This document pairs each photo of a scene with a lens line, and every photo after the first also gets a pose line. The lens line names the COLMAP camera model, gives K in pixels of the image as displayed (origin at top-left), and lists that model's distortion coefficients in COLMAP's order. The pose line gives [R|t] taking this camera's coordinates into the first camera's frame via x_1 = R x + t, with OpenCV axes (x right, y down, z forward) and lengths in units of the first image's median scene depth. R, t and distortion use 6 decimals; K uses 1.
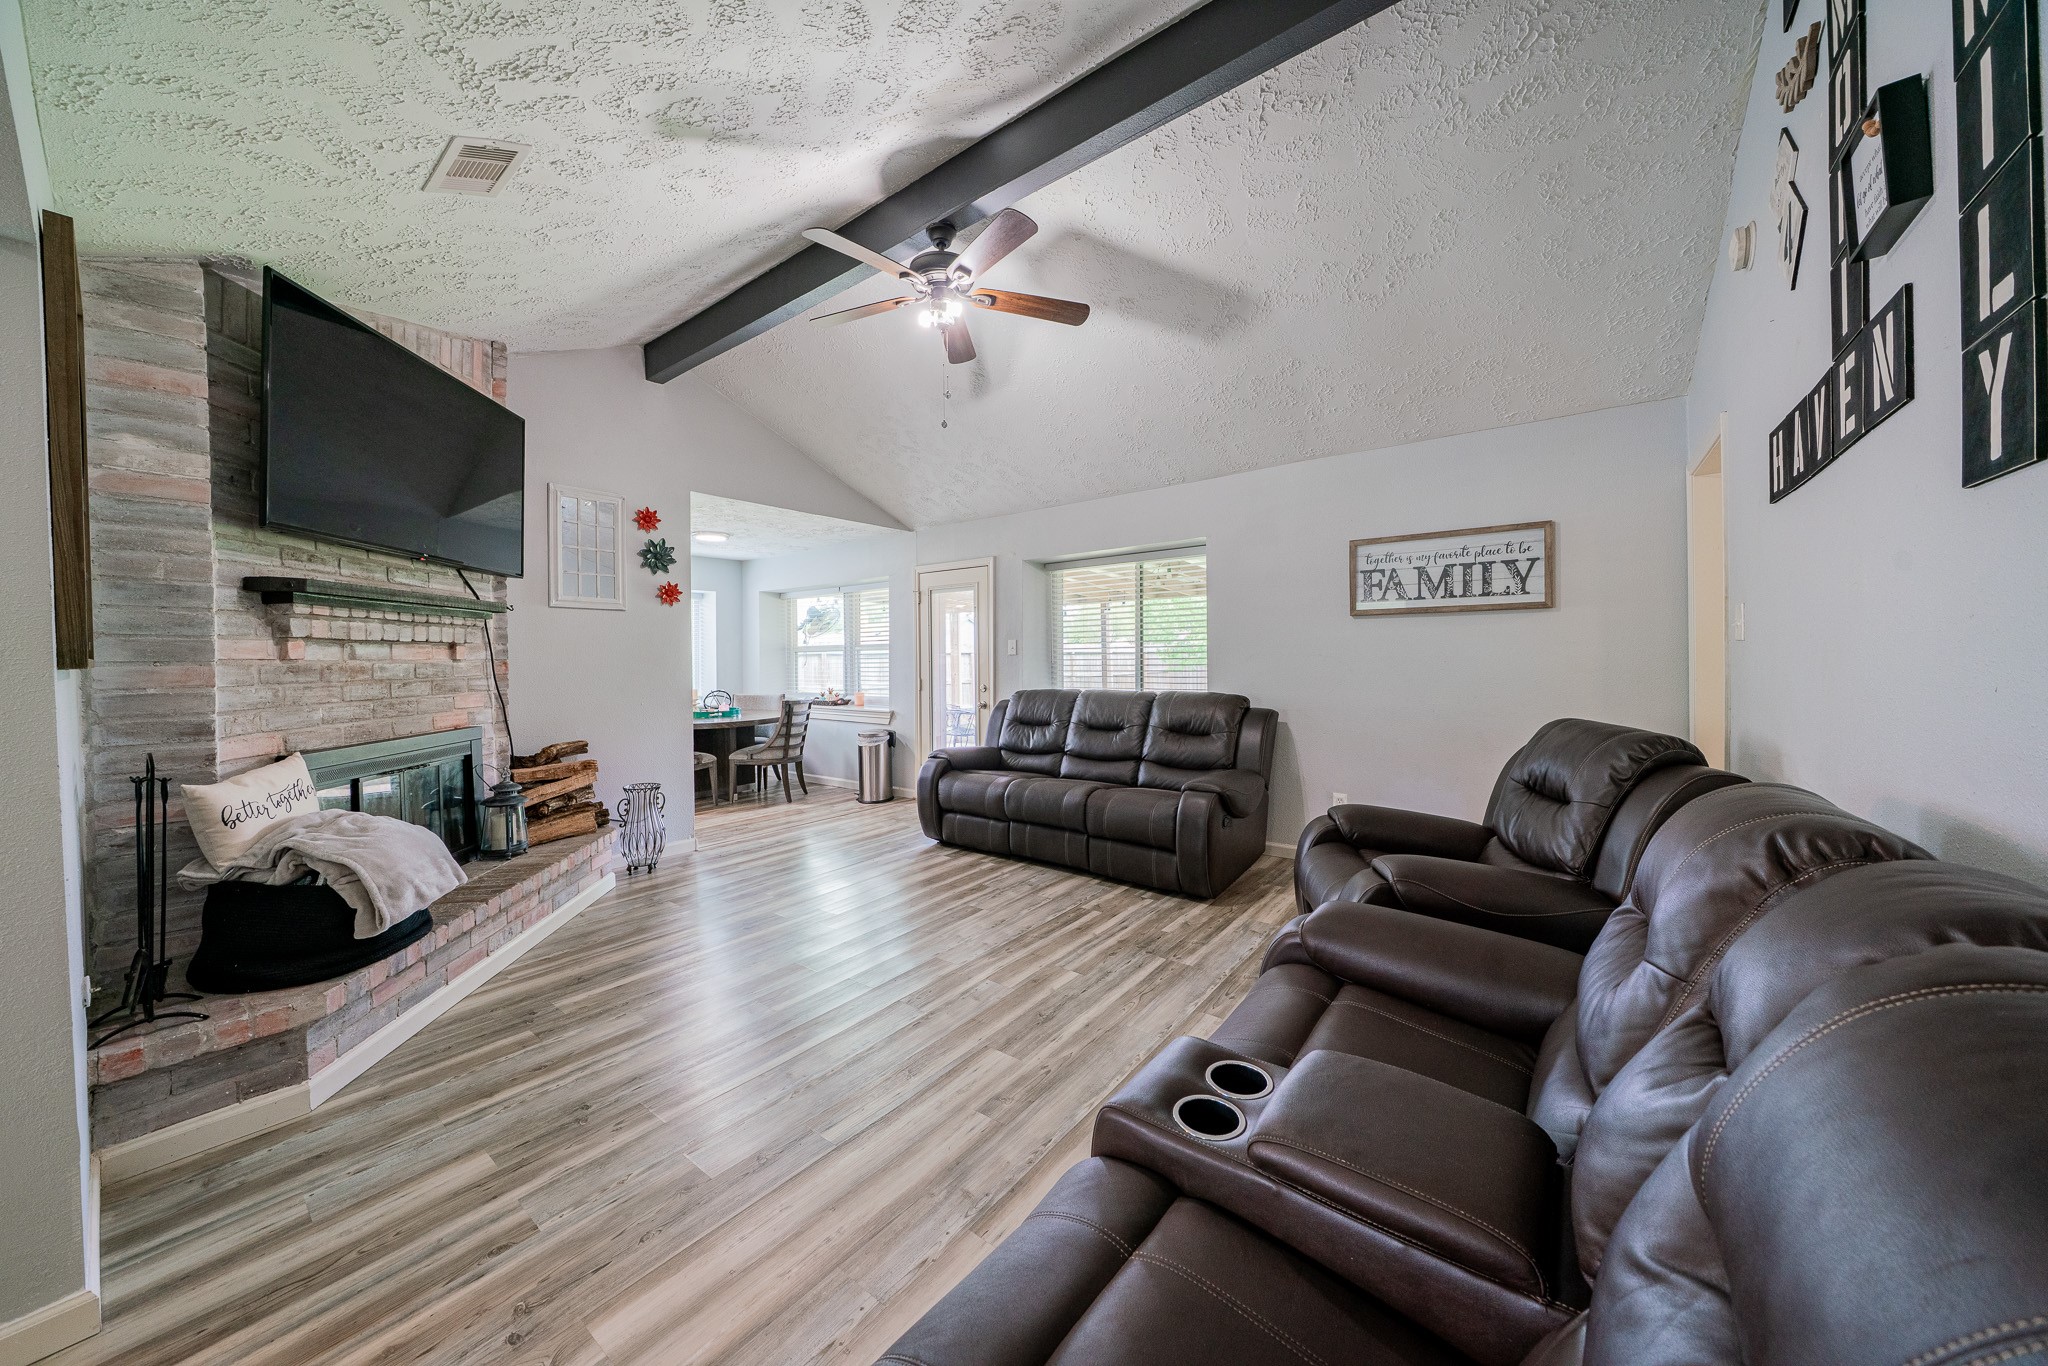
lens RADIAL K [[703.0, 0, 1005.2], [0, 703.0, 662.1], [0, 0, 1]] dist [-0.008964, -0.000037]
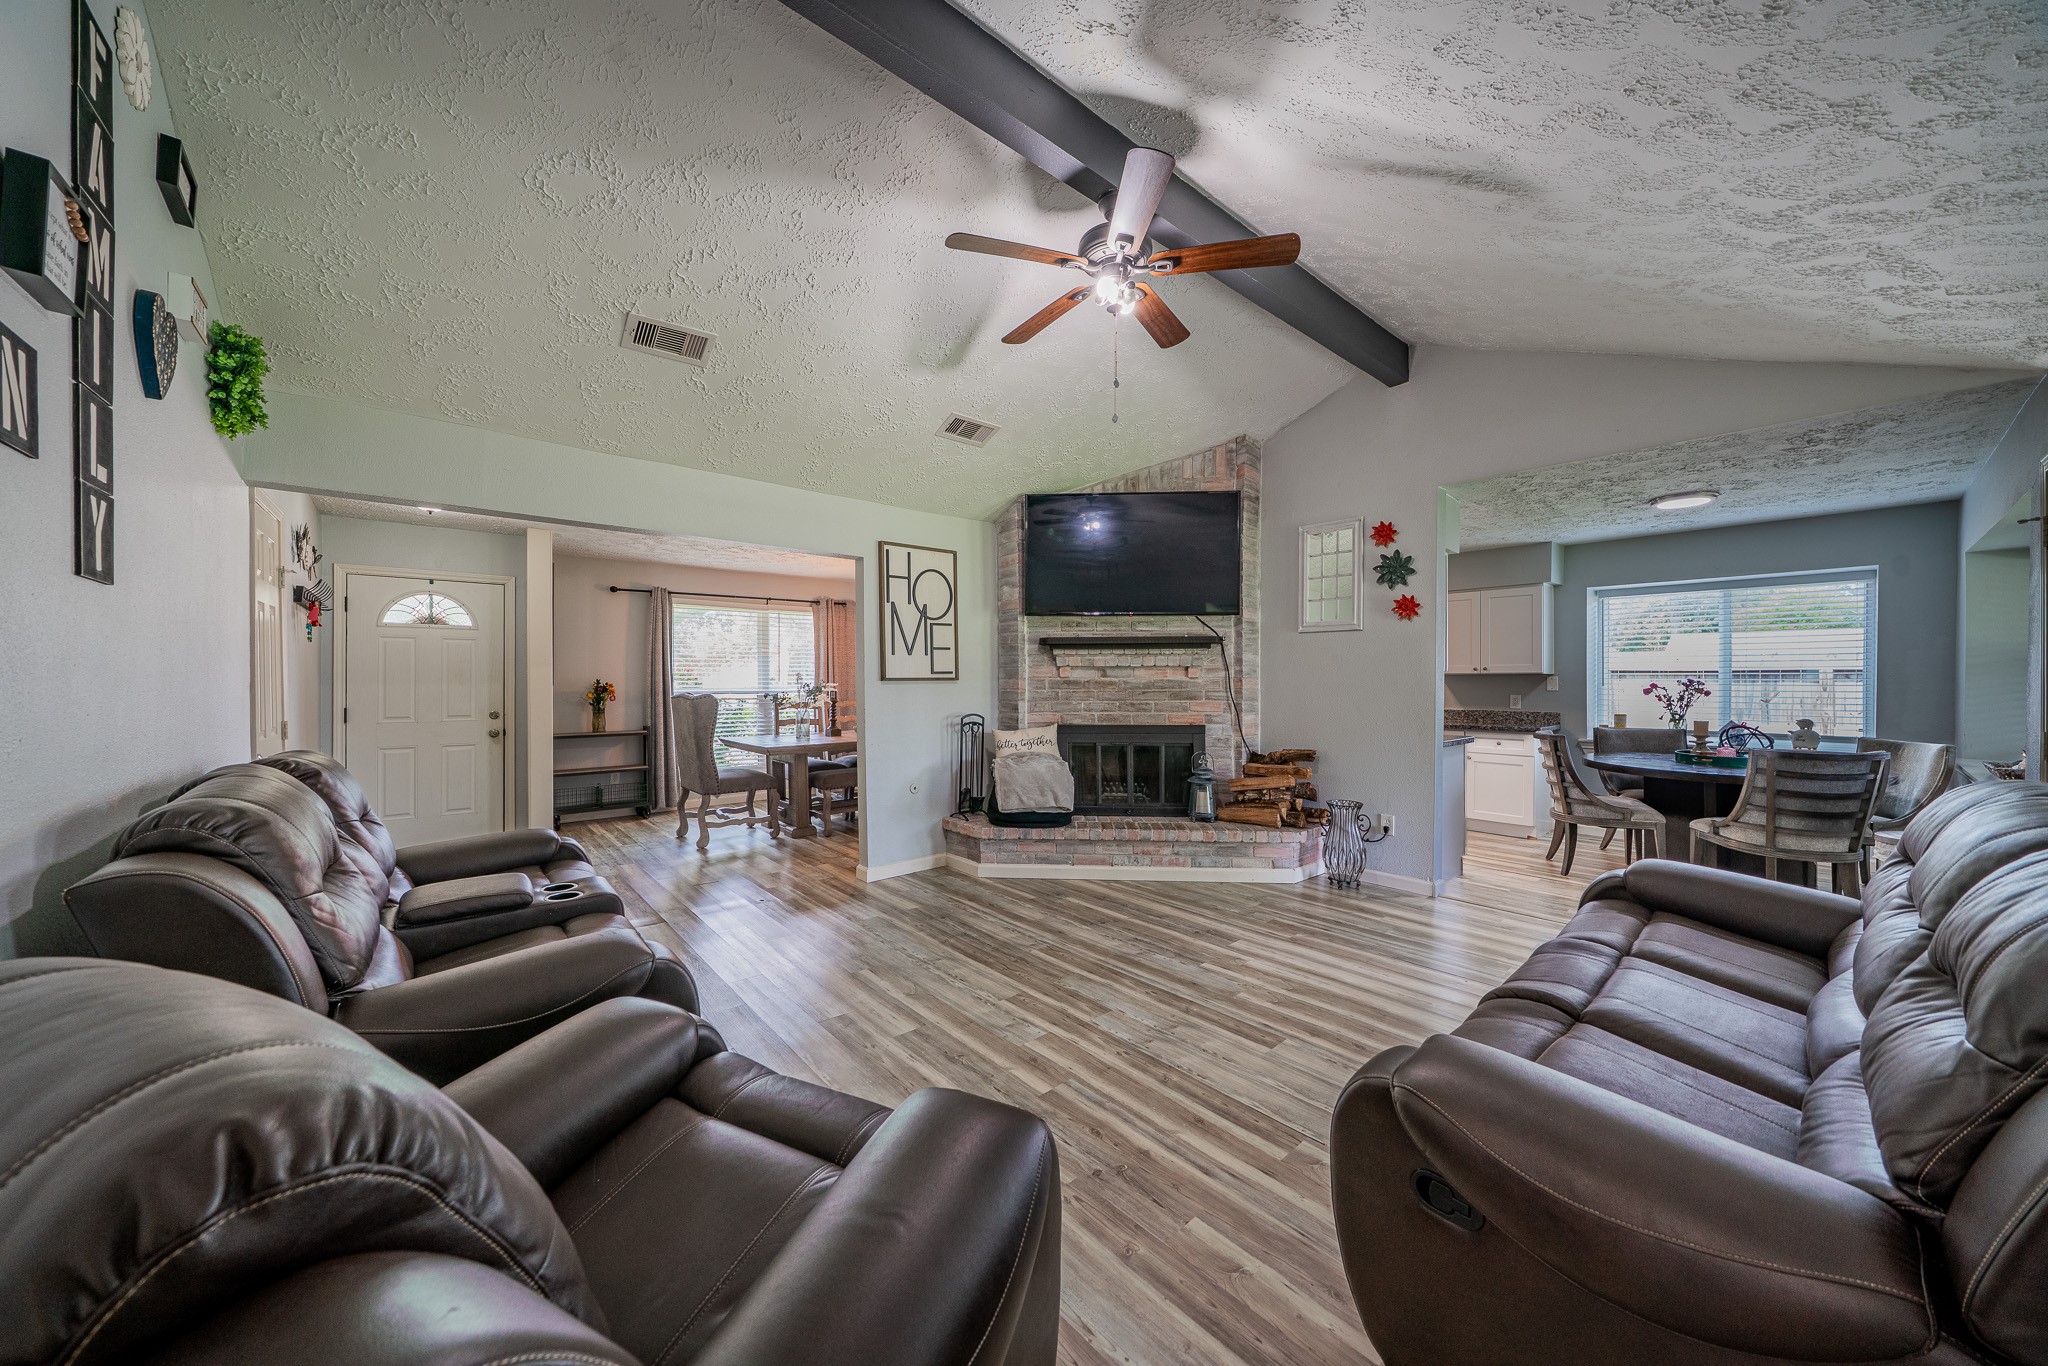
lens RADIAL K [[692.6, 0, 1021.2], [0, 692.6, 685.1], [0, 0, 1]] dist [-0.008721, -0.000053]
pose [[-0.181748, 0.023453, -0.983065, 0.566248], [-0.004652, 0.999684, 0.024709, -0.017378], [0.983334, 0.009064, -0.181581, 0.739953]]
